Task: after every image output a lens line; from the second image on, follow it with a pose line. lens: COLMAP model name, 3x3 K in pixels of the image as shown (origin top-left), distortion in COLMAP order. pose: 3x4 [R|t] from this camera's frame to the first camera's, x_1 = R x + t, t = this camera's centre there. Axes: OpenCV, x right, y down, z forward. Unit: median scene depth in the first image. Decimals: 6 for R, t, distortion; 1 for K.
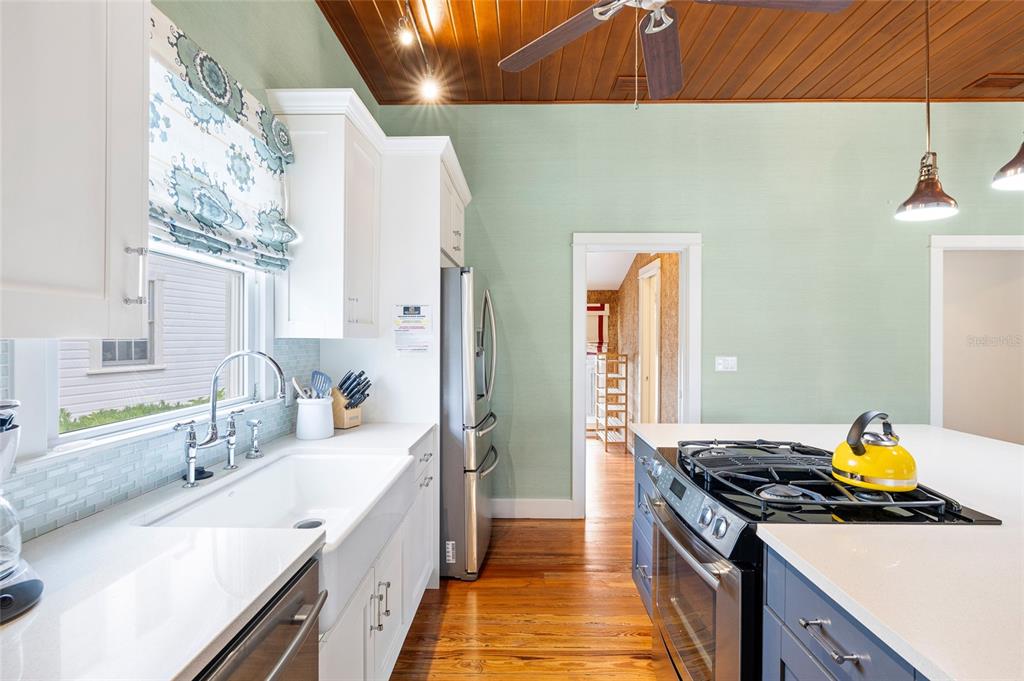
lens RADIAL K [[463.3, 0, 513.2], [0, 463.3, 342.3], [0, 0, 1]] dist [-0.005800, 0.001626]
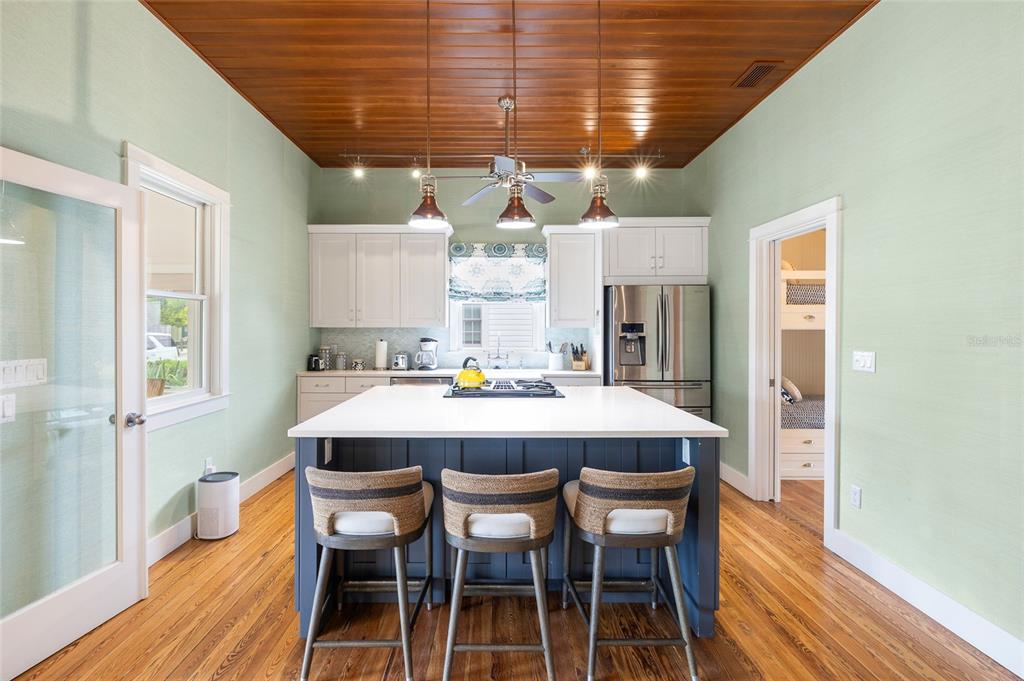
lens RADIAL K [[463.3, 0, 477.1], [0, 463.3, 330.0], [0, 0, 1]] dist [-0.005800, 0.001626]
pose [[0.029631, 0.004592, -0.999550, 1.638271], [-0.008285, 0.999956, 0.004348, -0.003285], [0.999527, 0.008152, 0.029667, 0.453348]]
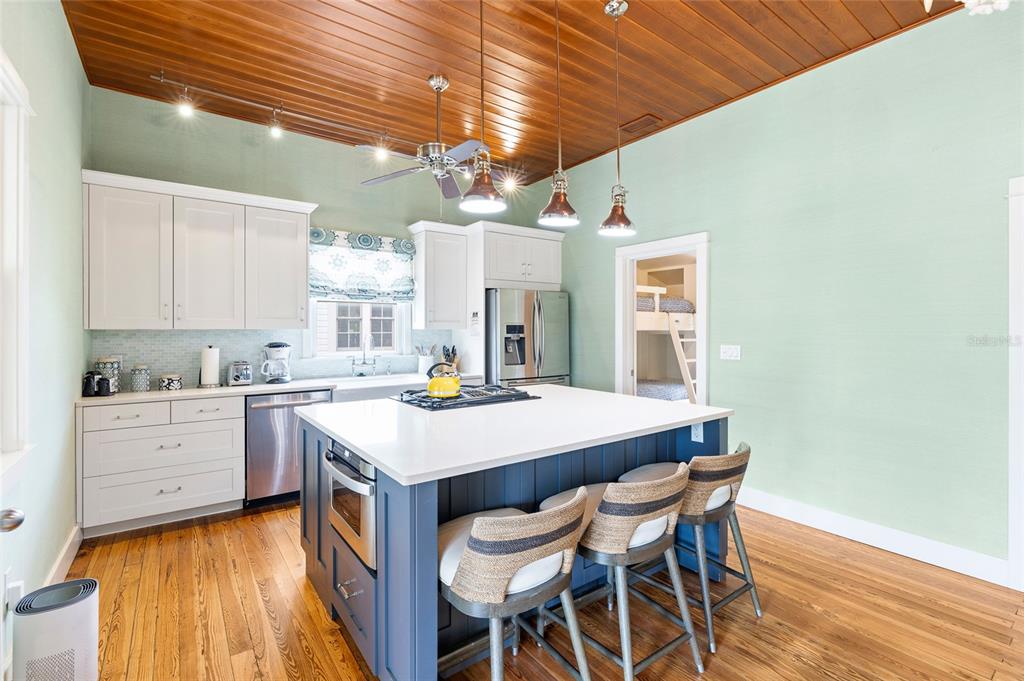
lens RADIAL K [[463.3, 0, 514.0], [0, 463.3, 330.4], [0, 0, 1]] dist [-0.005800, 0.001626]
pose [[0.615024, -0.000825, -0.788508, 1.374575], [-0.003479, 0.999987, -0.003760, 0.002957], [0.788501, 0.005055, 0.615013, -0.037664]]
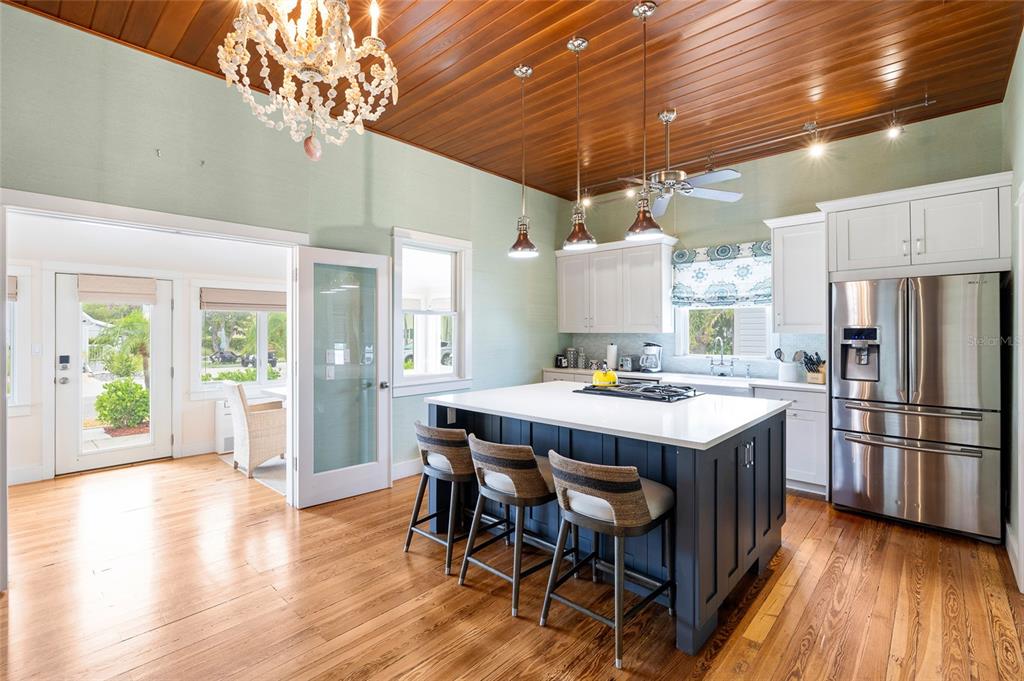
lens RADIAL K [[463.3, 0, 530.5], [0, 463.3, 332.1], [0, 0, 1]] dist [-0.005800, 0.001626]
pose [[-0.645781, 0.000367, -0.763523, 1.616203], [-0.005687, 0.999970, 0.005291, -0.015957], [0.763502, 0.007759, -0.645759, 1.250773]]
